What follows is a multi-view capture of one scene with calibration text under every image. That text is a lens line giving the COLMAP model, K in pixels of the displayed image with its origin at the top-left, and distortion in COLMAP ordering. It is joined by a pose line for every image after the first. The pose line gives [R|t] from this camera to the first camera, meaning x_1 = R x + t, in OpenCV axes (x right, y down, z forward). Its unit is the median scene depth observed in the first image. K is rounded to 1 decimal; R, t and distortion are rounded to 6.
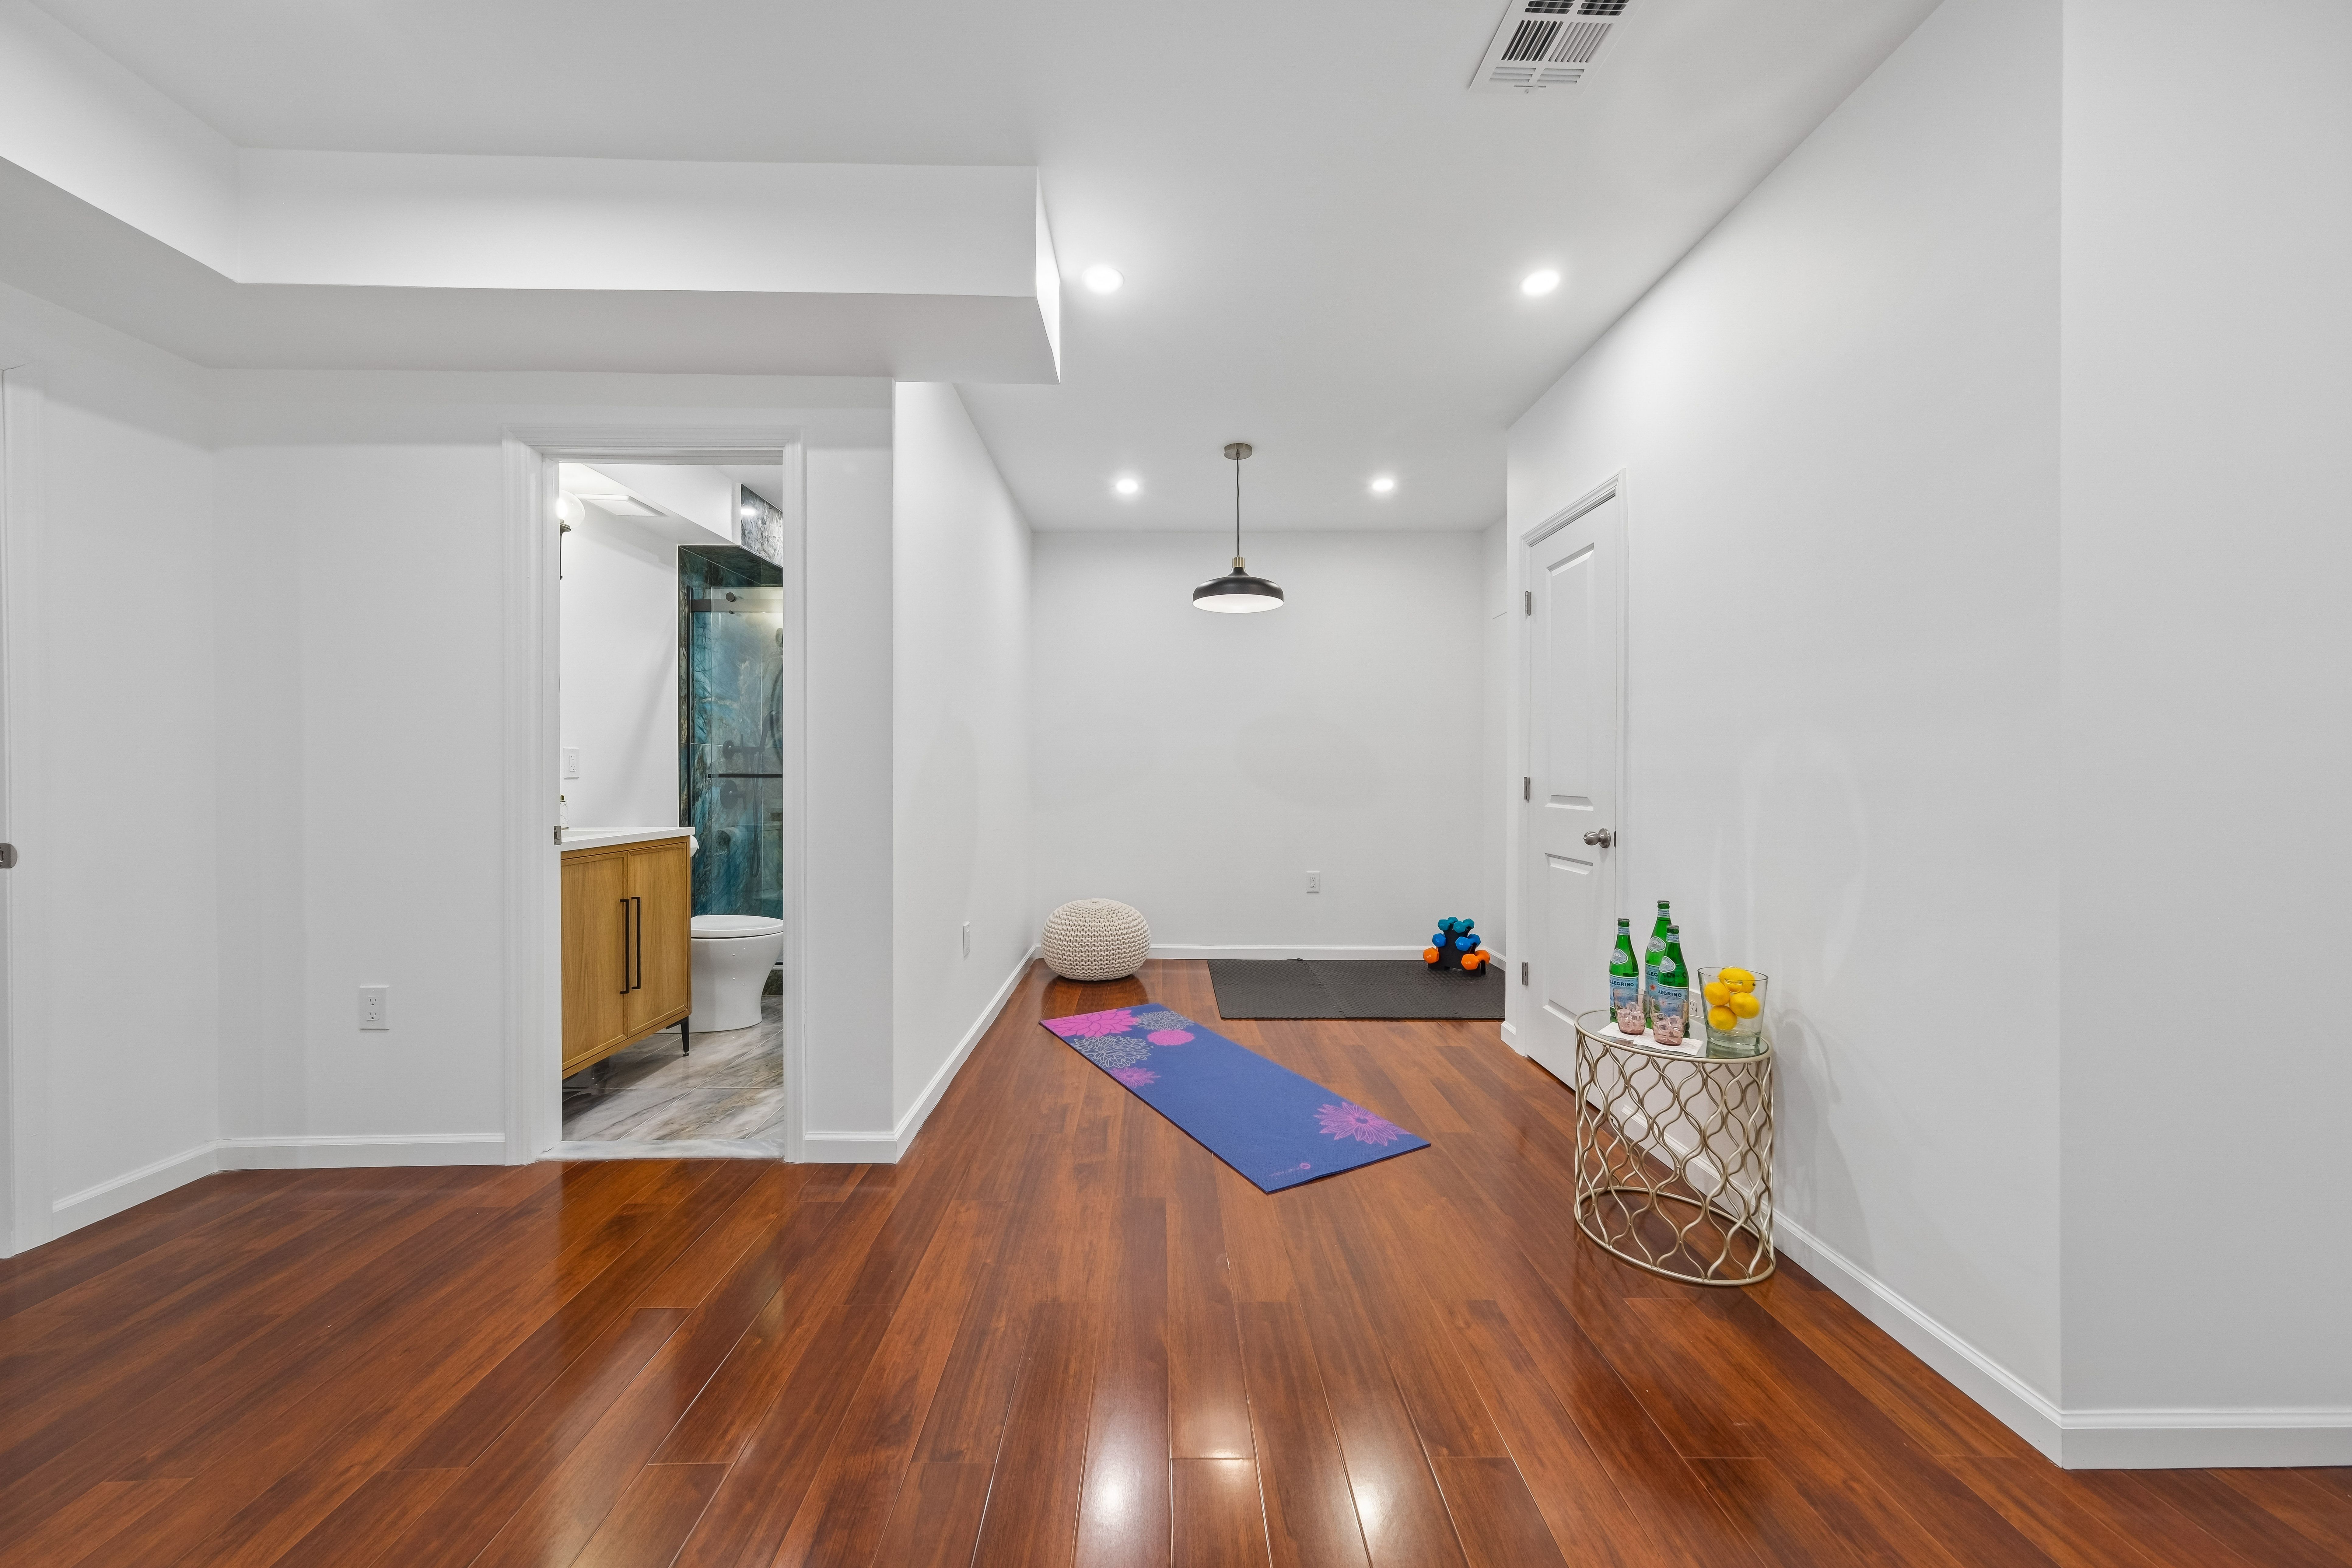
lens RADIAL K [[800.3, 0, 1164.8], [0, 800.3, 772.3], [0, 0, 1]] dist [0.001678, -0.000358]
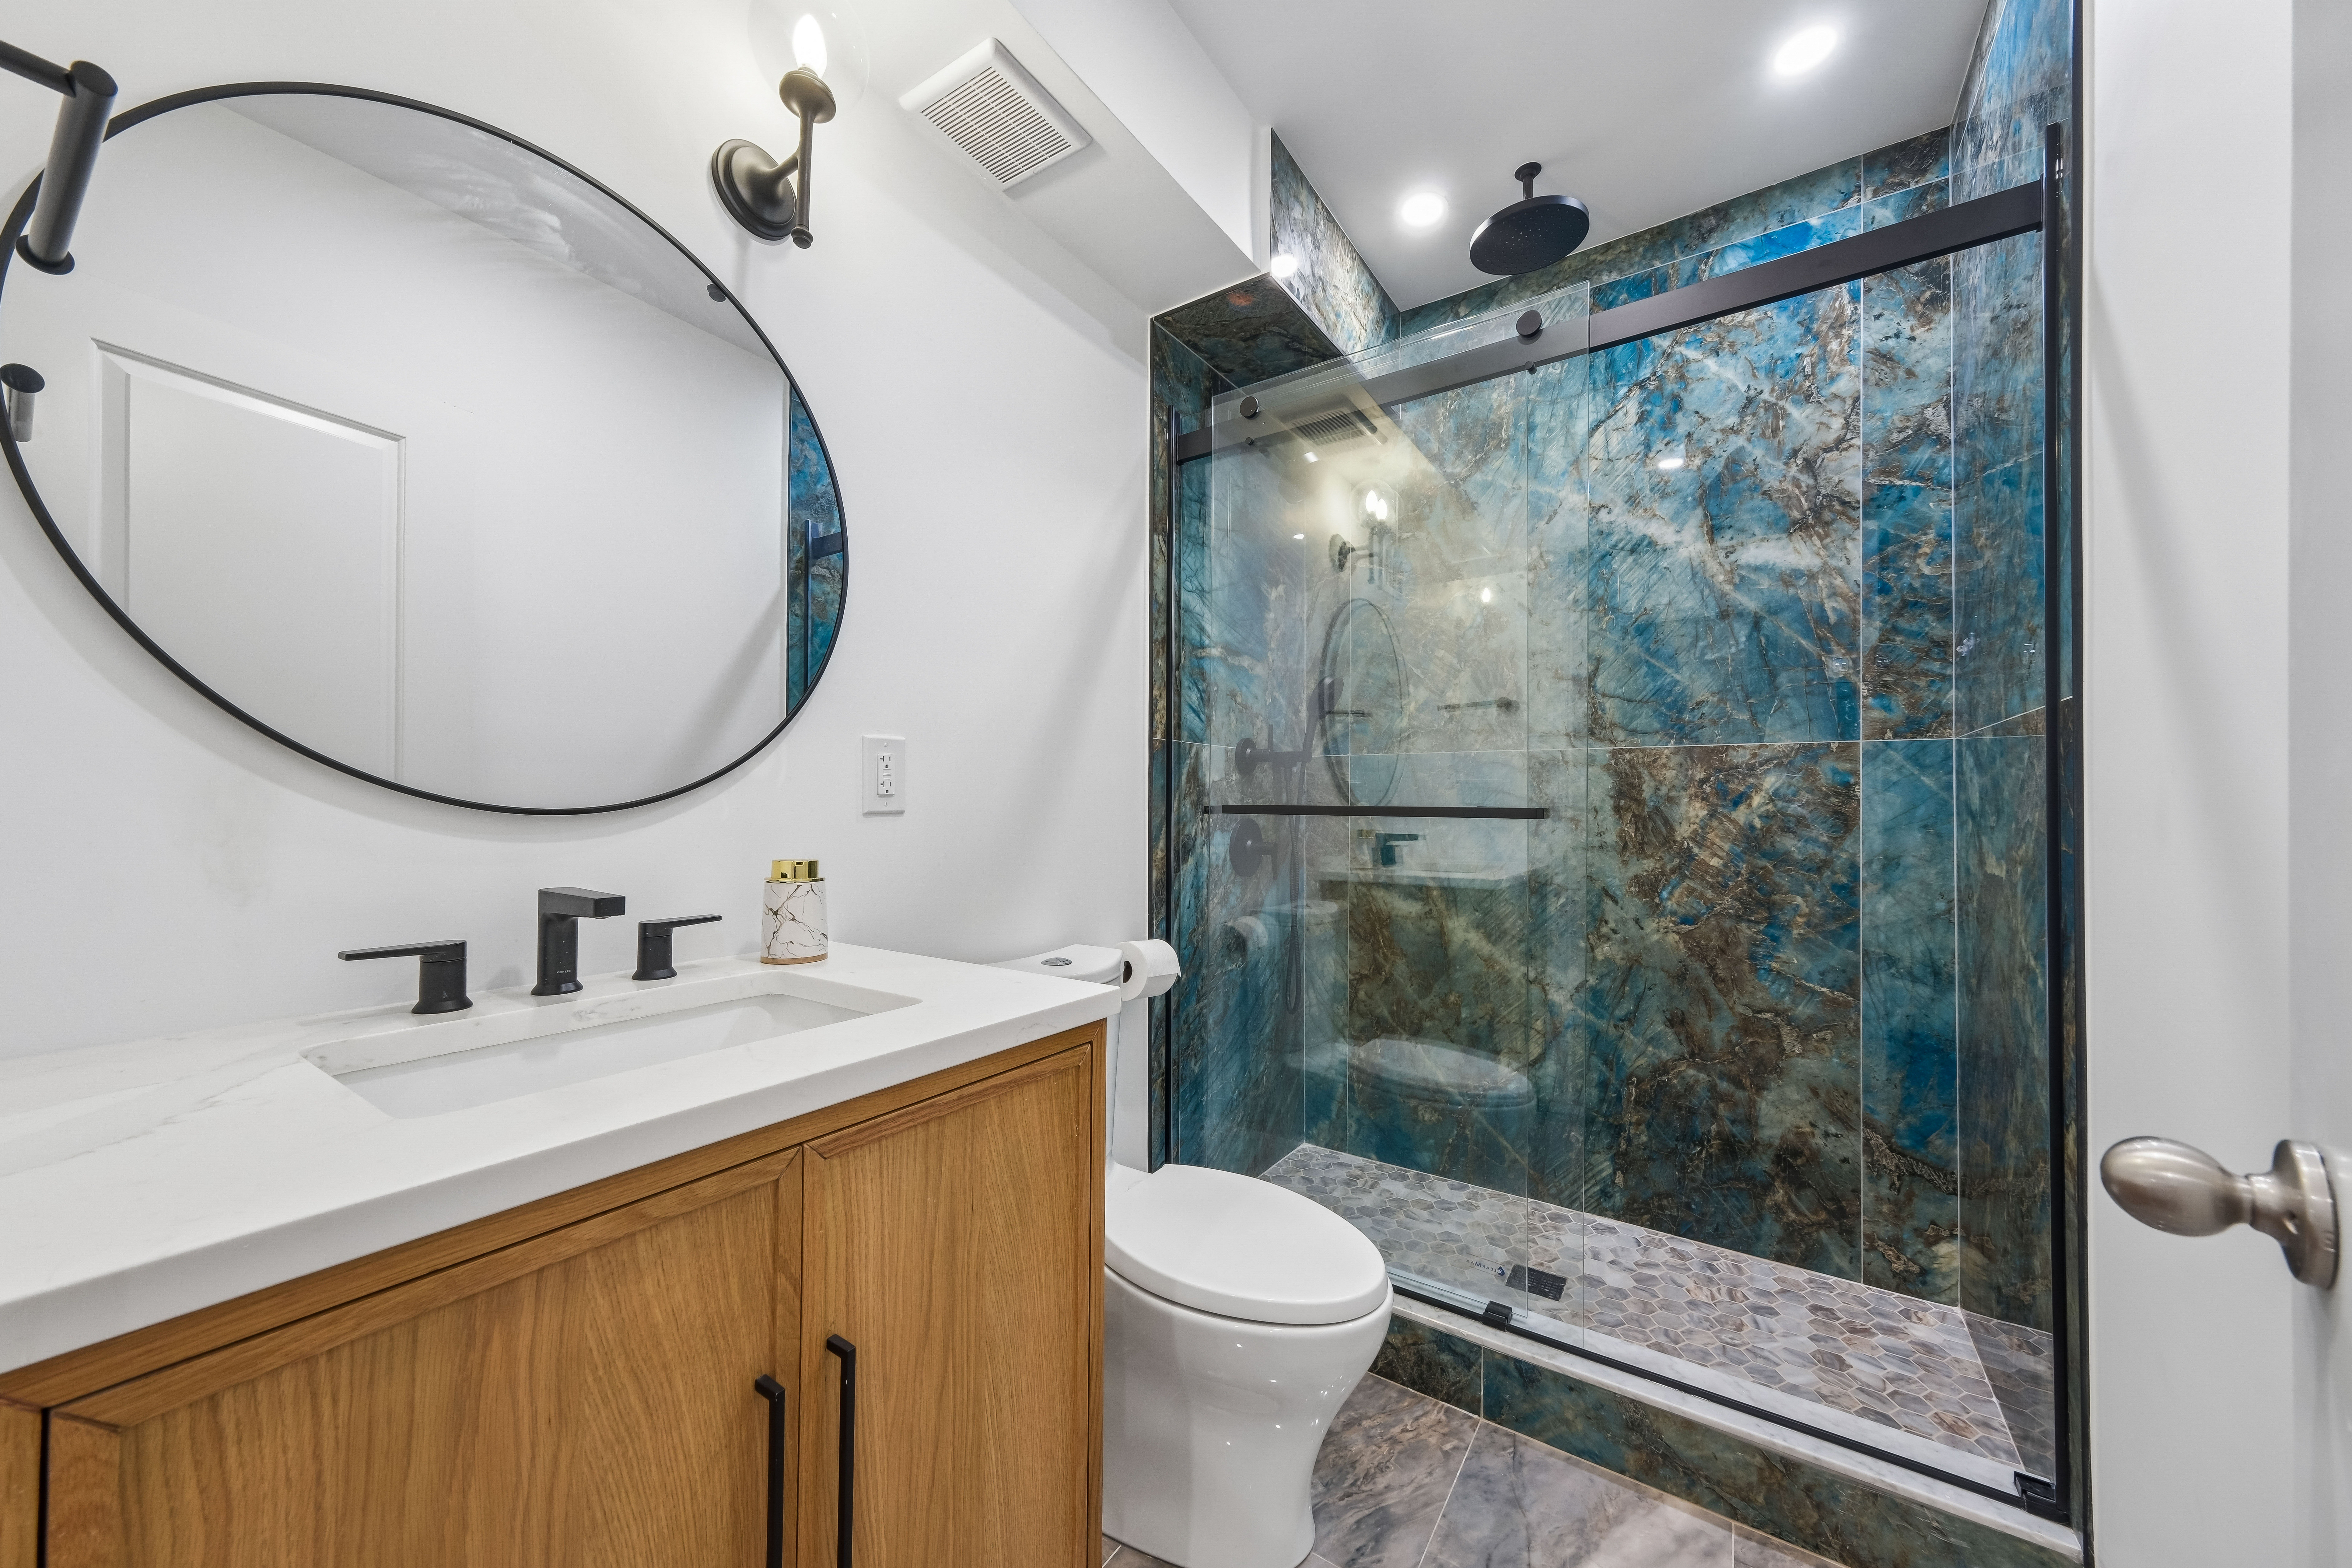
lens RADIAL K [[800.3, 0, 1183.3], [0, 800.3, 791.7], [0, 0, 1]] dist [0.001678, -0.000358]
pose [[0.825015, -0.000545, -0.565111, -0.315827], [-0.008537, 0.999873, -0.013427, 0.000283], [0.565047, 0.015902, 0.824906, 0.606181]]
